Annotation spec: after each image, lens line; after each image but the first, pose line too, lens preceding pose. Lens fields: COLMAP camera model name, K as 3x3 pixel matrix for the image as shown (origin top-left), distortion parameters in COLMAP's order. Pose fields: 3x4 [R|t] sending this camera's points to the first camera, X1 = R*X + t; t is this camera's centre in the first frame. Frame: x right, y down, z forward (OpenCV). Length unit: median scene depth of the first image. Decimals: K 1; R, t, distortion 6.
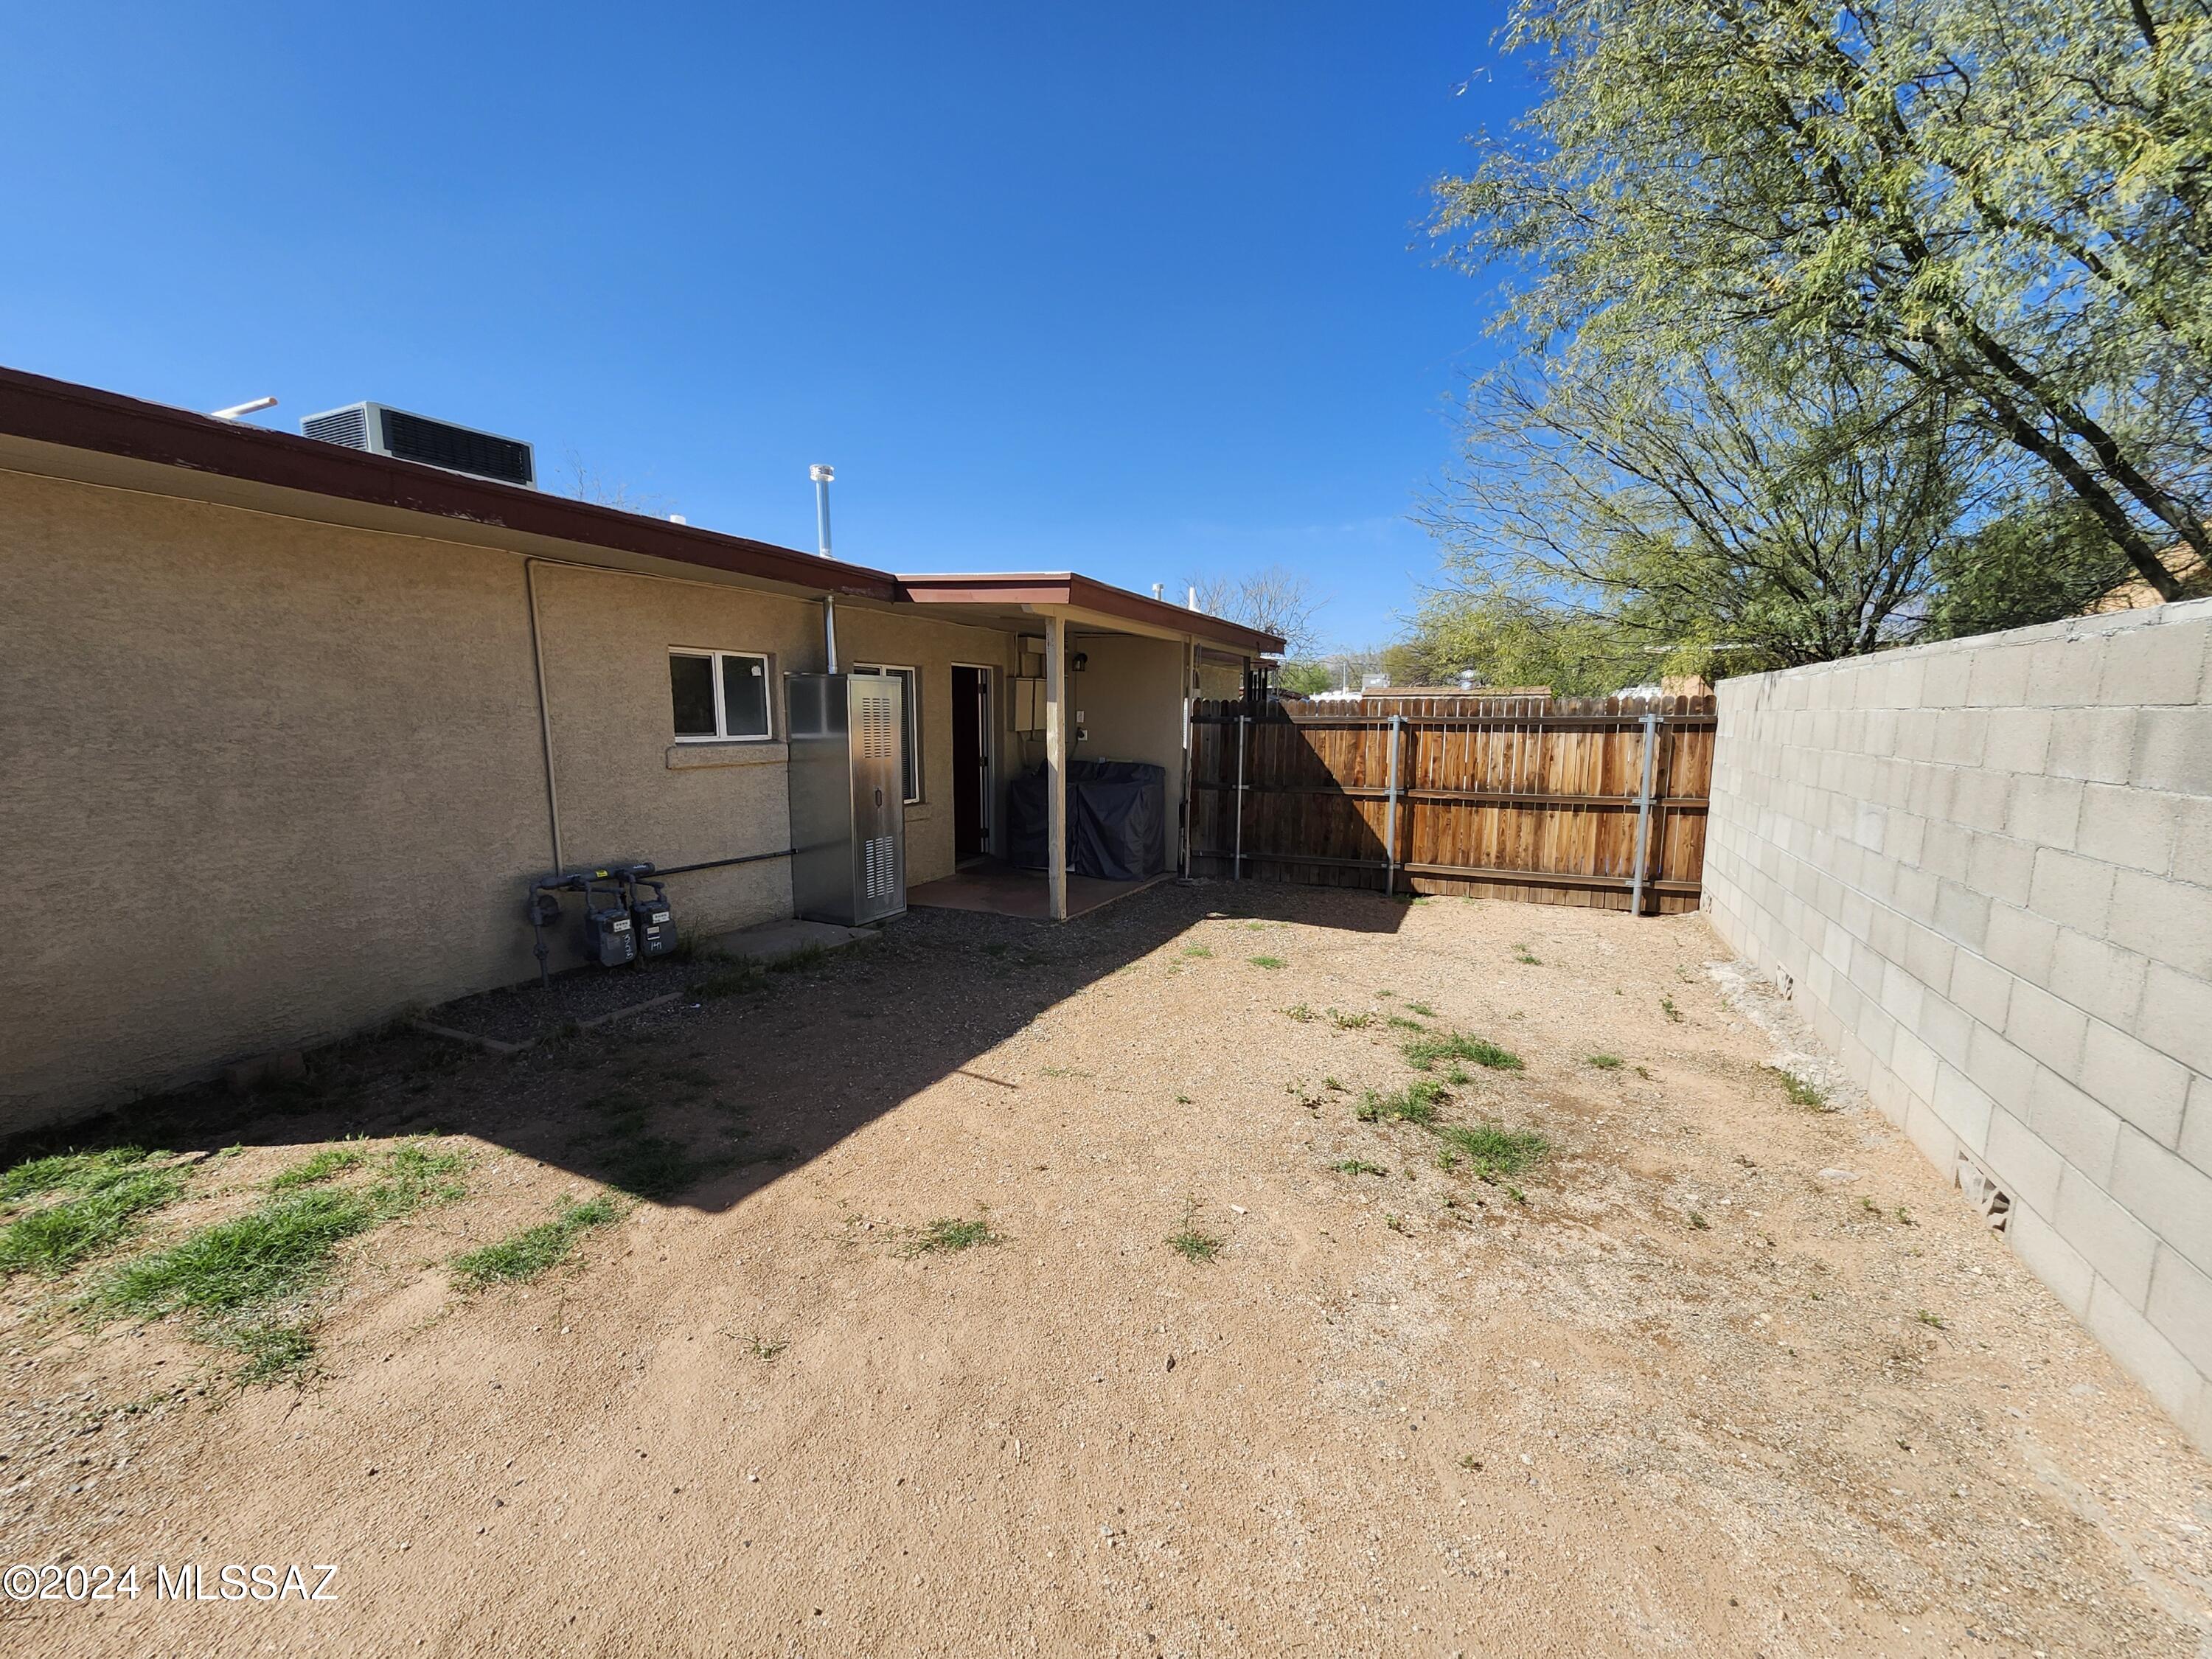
lens RADIAL K [[866.0, 0, 1106.0], [0, 866.0, 829.5], [0, 0, 1]] dist [0.000680, 0.000095]
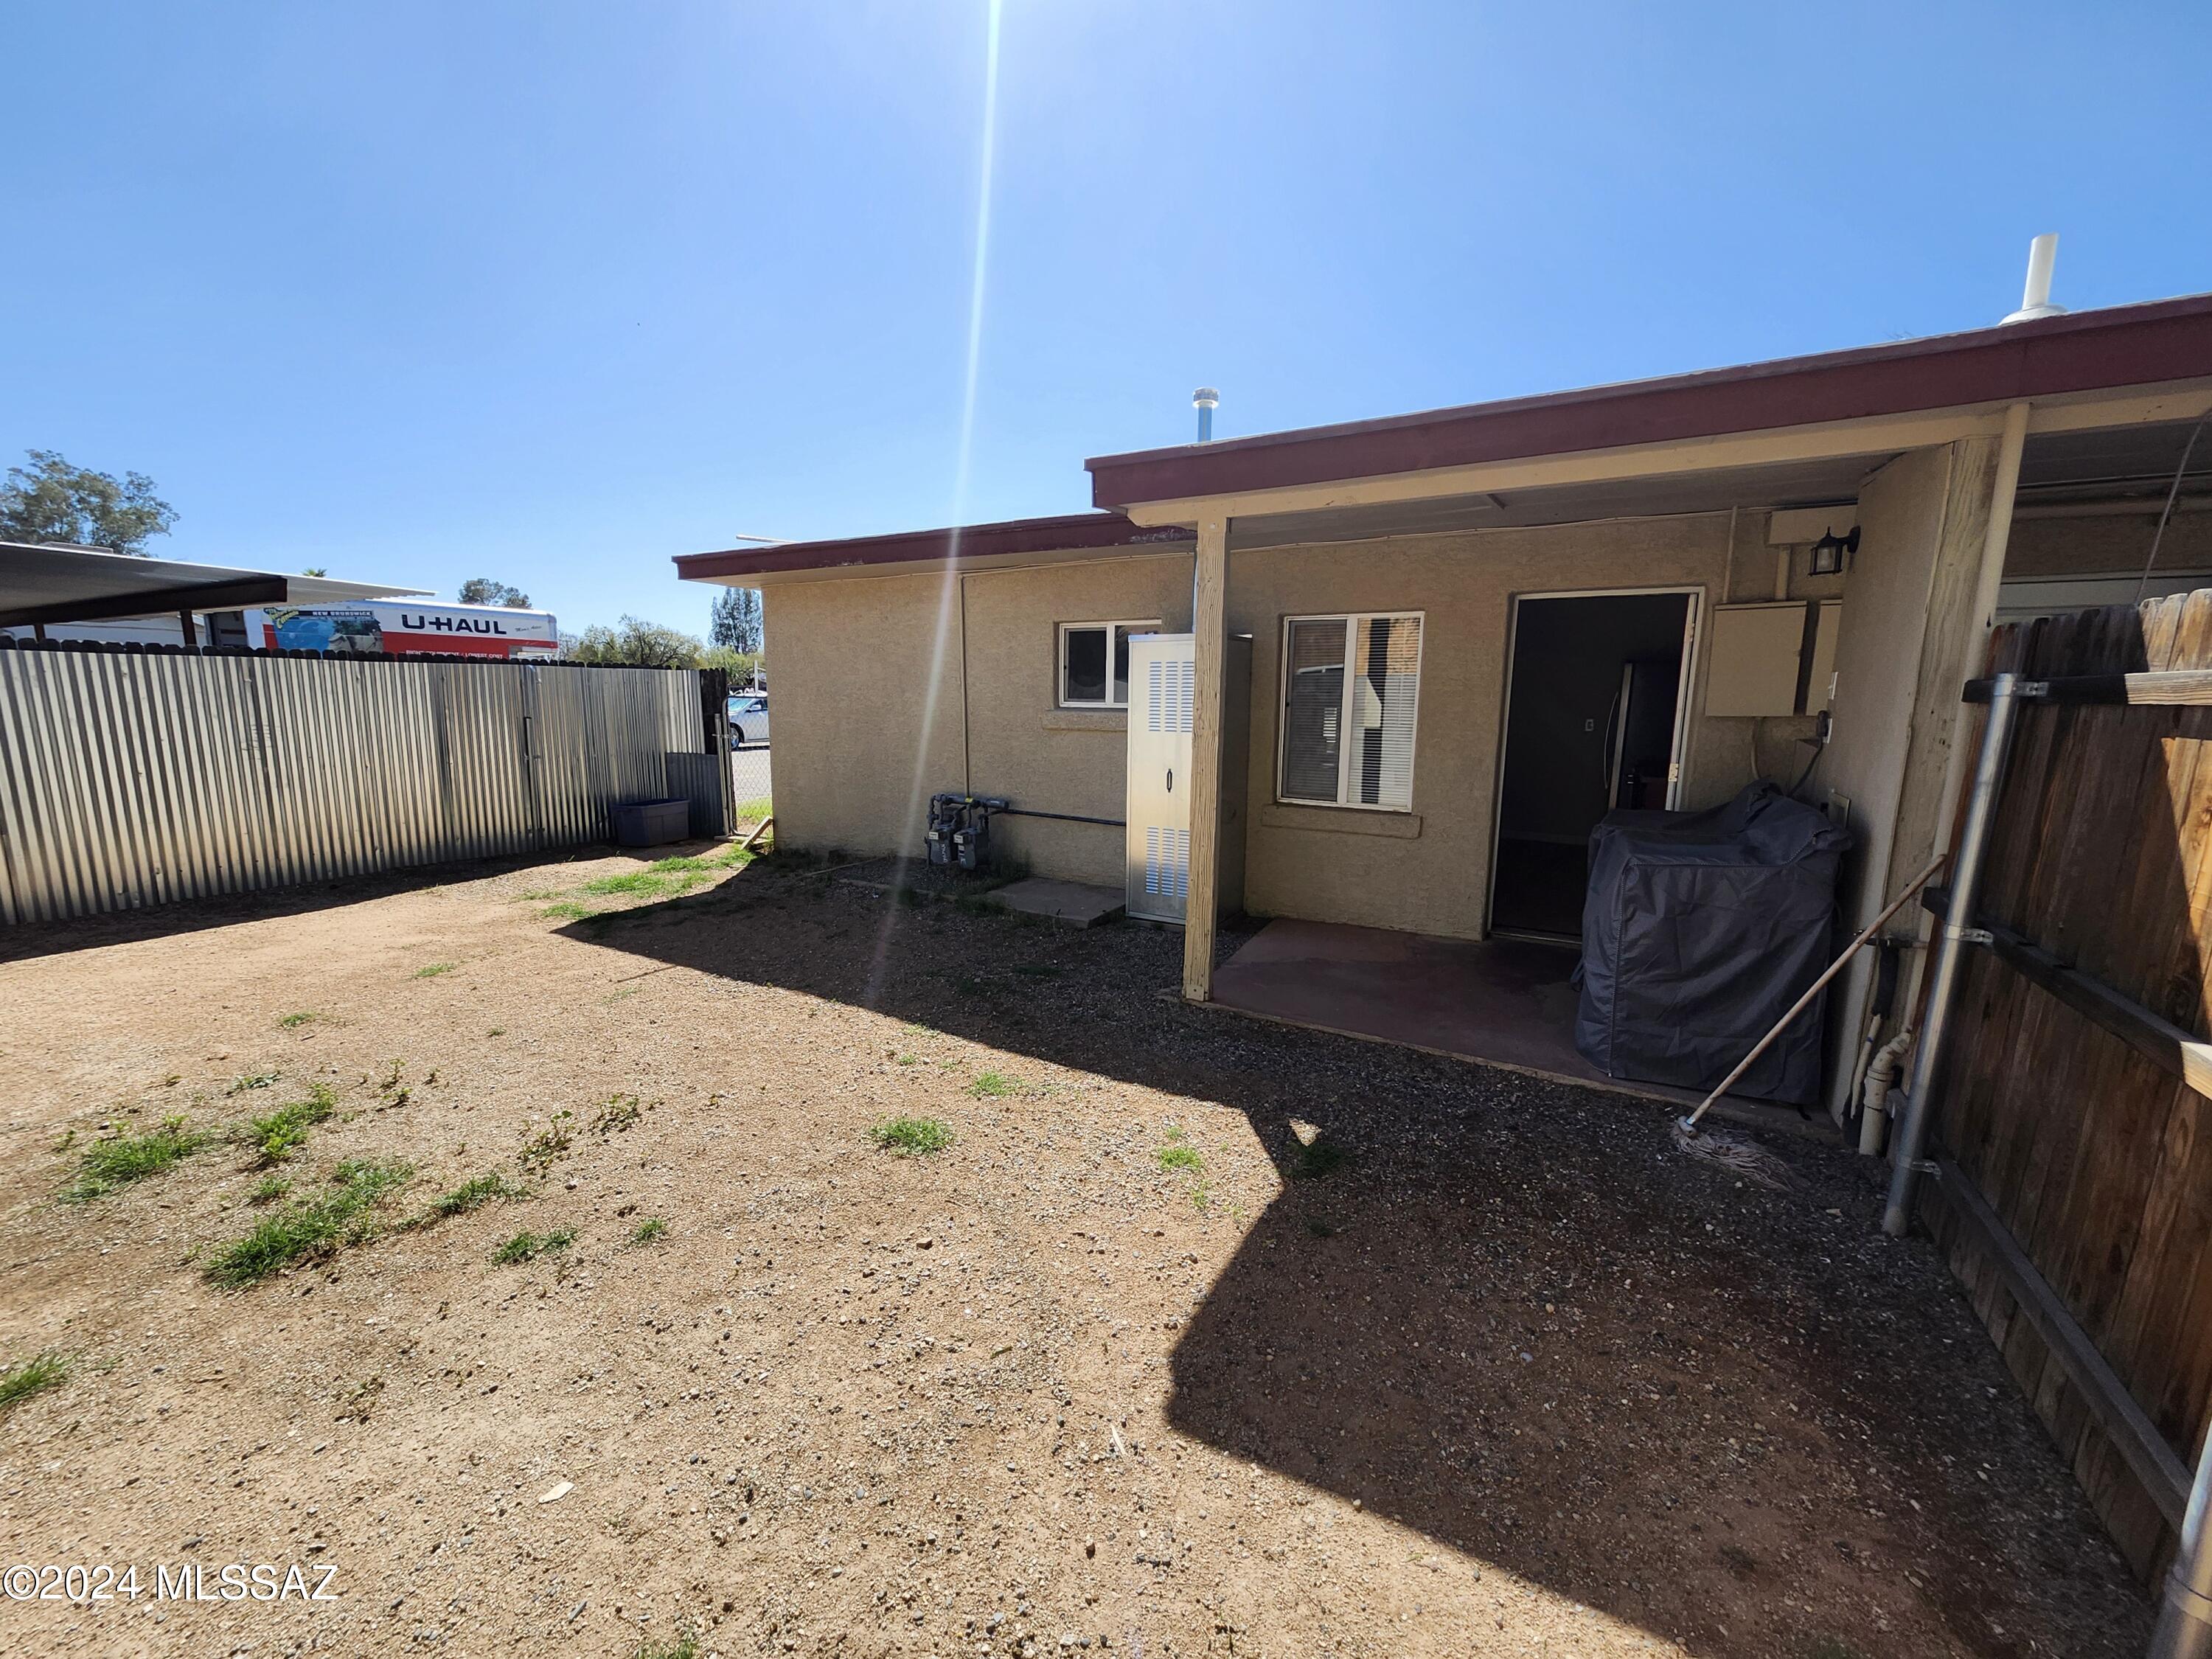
lens RADIAL K [[892.7, 0, 1106.0], [0, 892.7, 829.5], [0, 0, 1]] dist [-0.010513, 0.000093]
pose [[-0.065043, 0.147628, -0.986902, 0.811885], [-0.139819, 0.977892, 0.155495, -0.155054], [0.988038, 0.148101, -0.042964, 1.312624]]
